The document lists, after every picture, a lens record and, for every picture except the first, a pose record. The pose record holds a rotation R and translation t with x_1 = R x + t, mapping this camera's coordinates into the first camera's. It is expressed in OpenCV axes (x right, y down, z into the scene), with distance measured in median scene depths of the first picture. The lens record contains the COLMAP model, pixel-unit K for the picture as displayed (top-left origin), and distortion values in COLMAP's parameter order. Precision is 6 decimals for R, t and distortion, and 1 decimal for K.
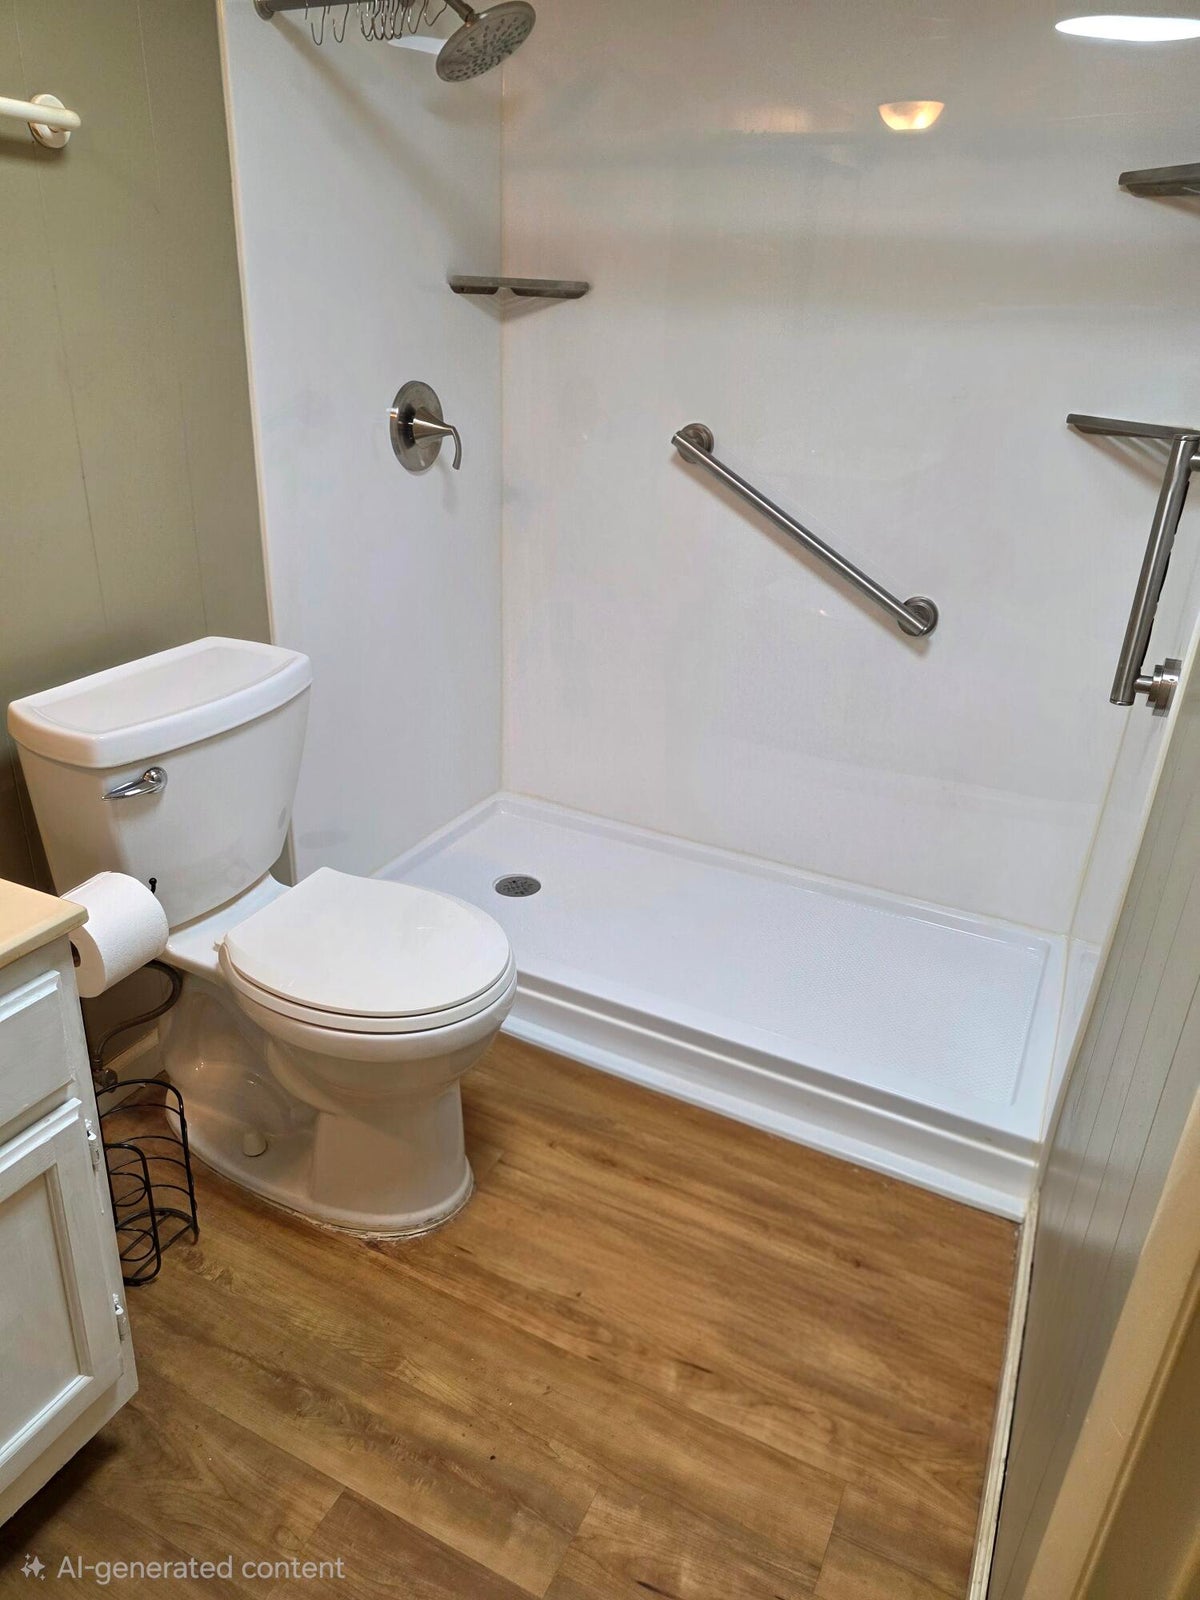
lens RADIAL K [[1067.1, 0, 592.5], [0, 1067.1, 803.1], [0, 0, 1]] dist [0.052477, -0.049190]
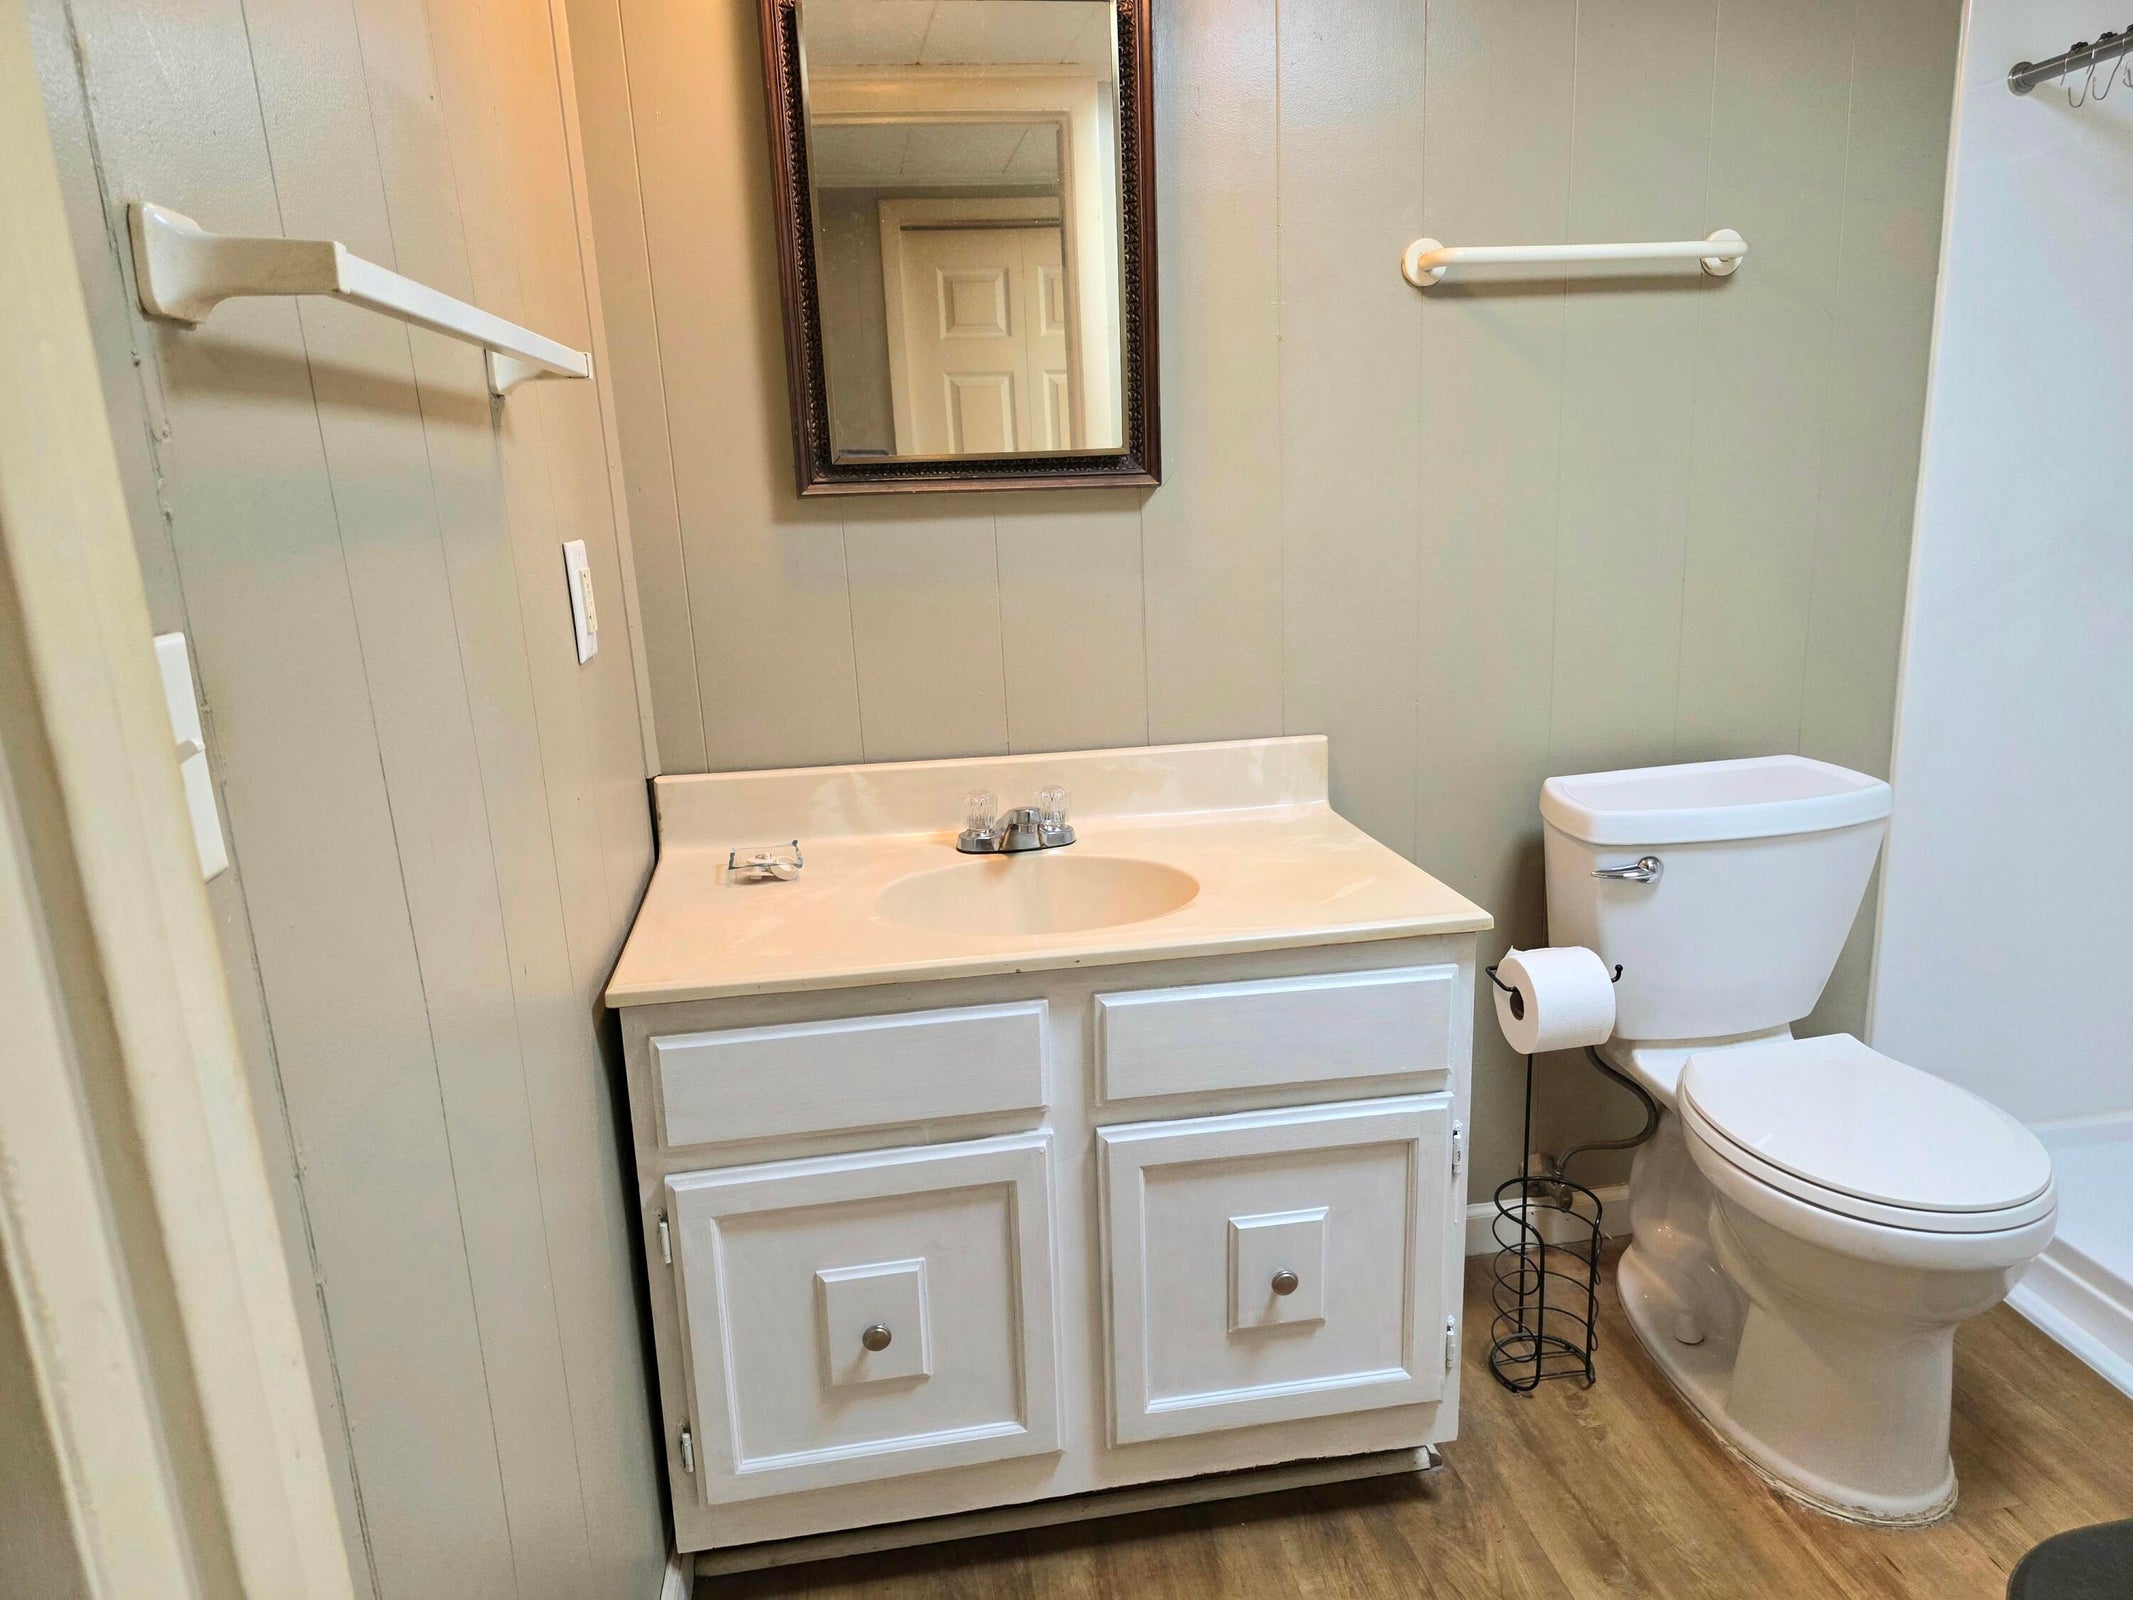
lens RADIAL K [[1422.6, 0, 1067.6], [0, 1422.6, 794.7], [0, 0, 1]] dist [0.052477, -0.049190]
pose [[0.557410, 0.108433, -0.823126, 0.348821], [-0.273456, 0.960091, -0.058705, 0.130337], [0.783911, 0.257811, 0.564816, -0.153093]]
